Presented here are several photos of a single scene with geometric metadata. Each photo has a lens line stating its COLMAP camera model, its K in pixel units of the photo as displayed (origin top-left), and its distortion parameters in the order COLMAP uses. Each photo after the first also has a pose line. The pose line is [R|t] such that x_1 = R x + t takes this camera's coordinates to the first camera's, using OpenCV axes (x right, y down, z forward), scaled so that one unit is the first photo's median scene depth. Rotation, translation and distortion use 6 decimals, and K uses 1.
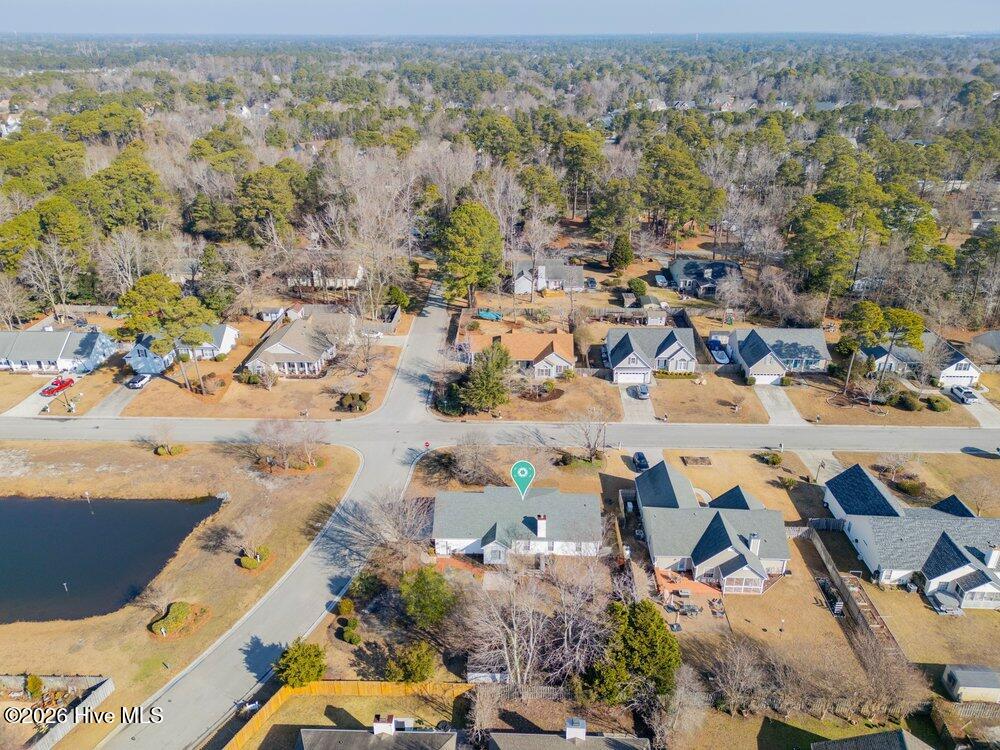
lens RADIAL K [[730.2, 0, 500.0], [0, 730.2, 375.0], [0, 0, 1]] dist [0.080590, -0.074961]
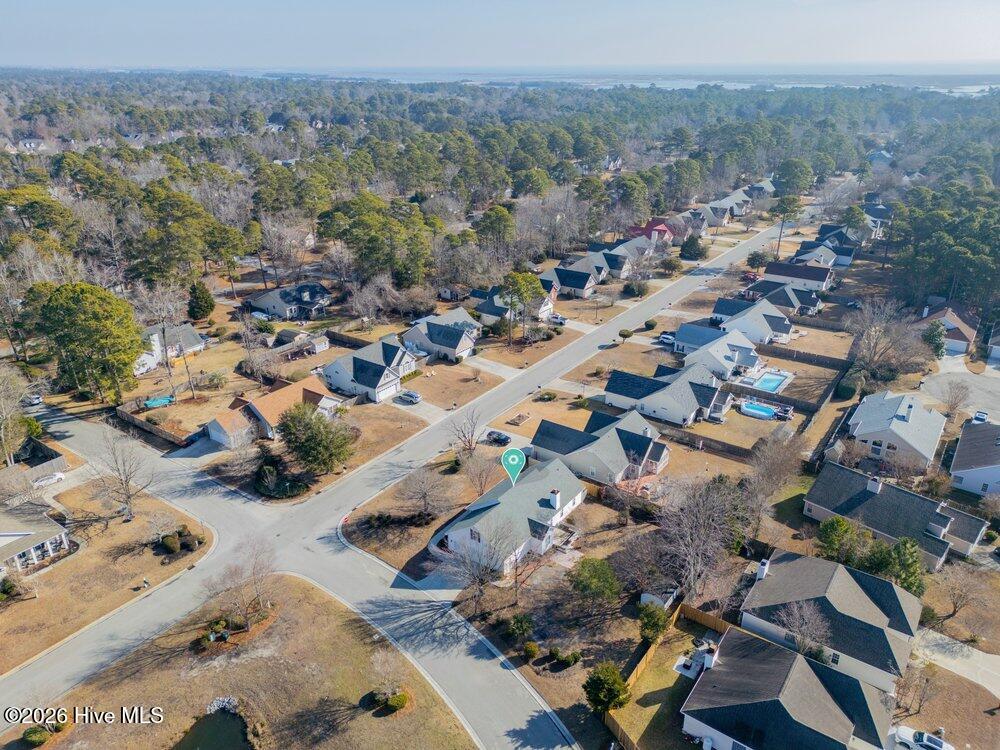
lens RADIAL K [[706.8, 0, 505.8], [0, 706.8, 379.3], [0, 0, 1]] dist [0.085820, -0.082856]
pose [[0.545781, -0.339263, 0.766175, -0.546950], [0.356128, 0.921594, 0.154397, -0.118912], [-0.758483, 0.188589, 0.623809, 0.230586]]
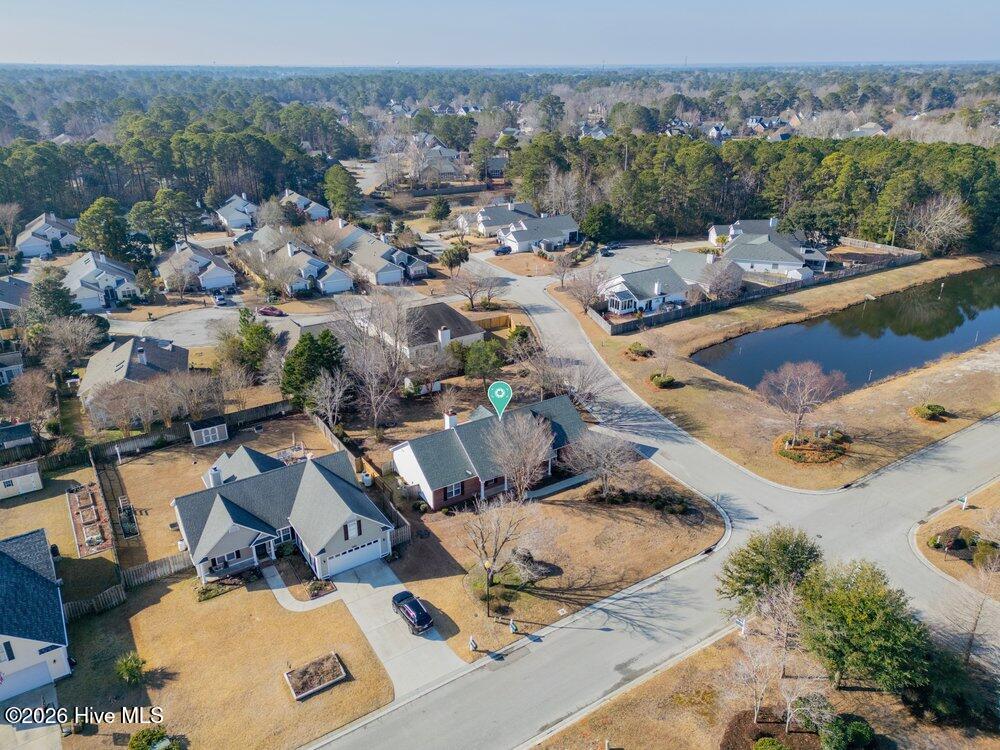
lens RADIAL K [[706.8, 0, 505.8], [0, 706.8, 379.3], [0, 0, 1]] dist [0.085820, -0.082856]
pose [[-0.811378, 0.244235, -0.531050, 0.323883], [-0.241808, 0.686888, 0.685357, -0.325386], [0.532160, 0.684496, -0.498268, 1.017346]]
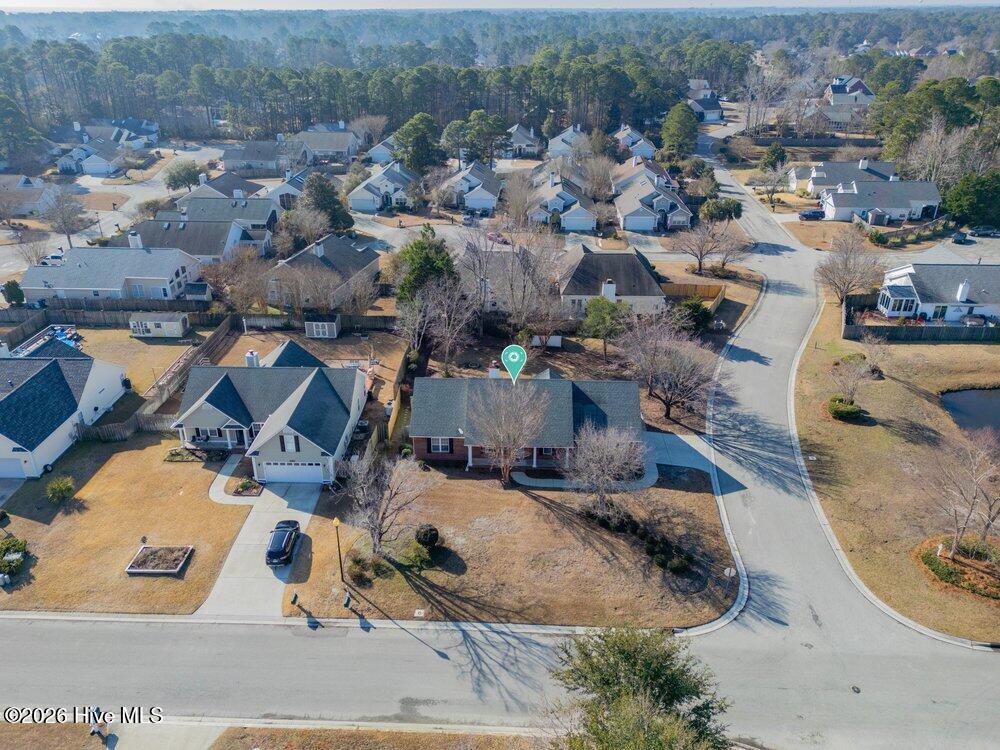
lens RADIAL K [[730.2, 0, 500.0], [0, 730.2, 375.0], [0, 0, 1]] dist [0.080590, -0.074961]
pose [[-0.999907, 0.012277, -0.005864, 0.038791], [0.003015, 0.620244, 0.784403, -0.300937], [0.013268, 0.784313, -0.620223, 1.055184]]
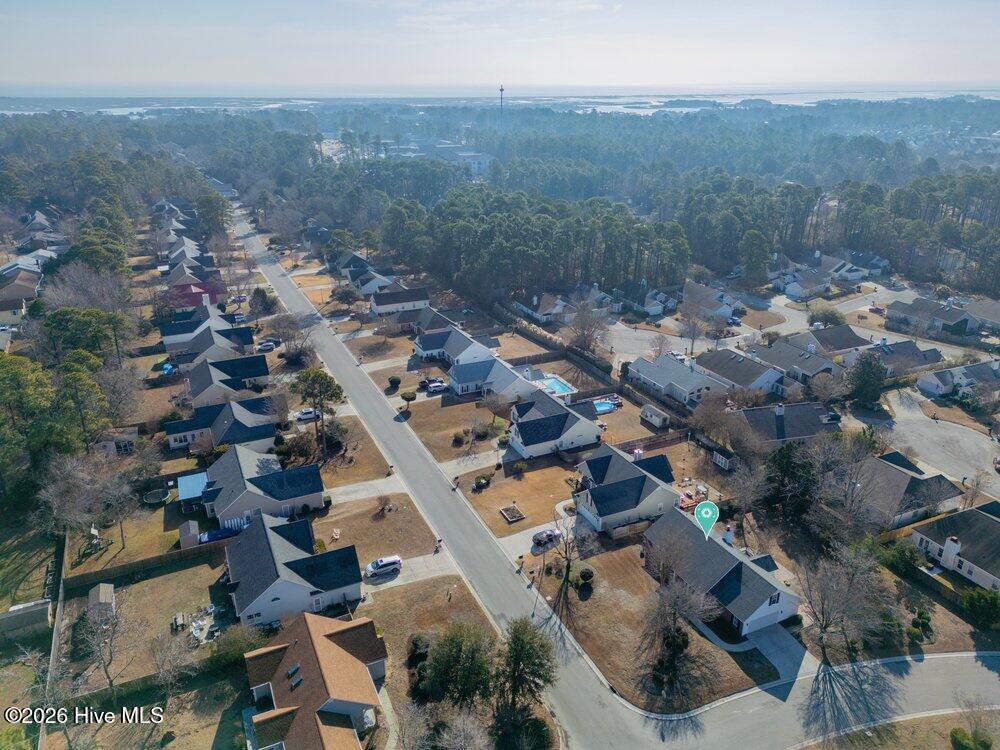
lens RADIAL K [[730.2, 0, 500.0], [0, 730.2, 375.0], [0, 0, 1]] dist [0.080590, -0.074961]
pose [[-0.466059, -0.325273, 0.822792, -0.463656], [0.376763, 0.768468, 0.517210, -0.517042], [-0.800524, 0.551048, -0.235601, 1.003570]]
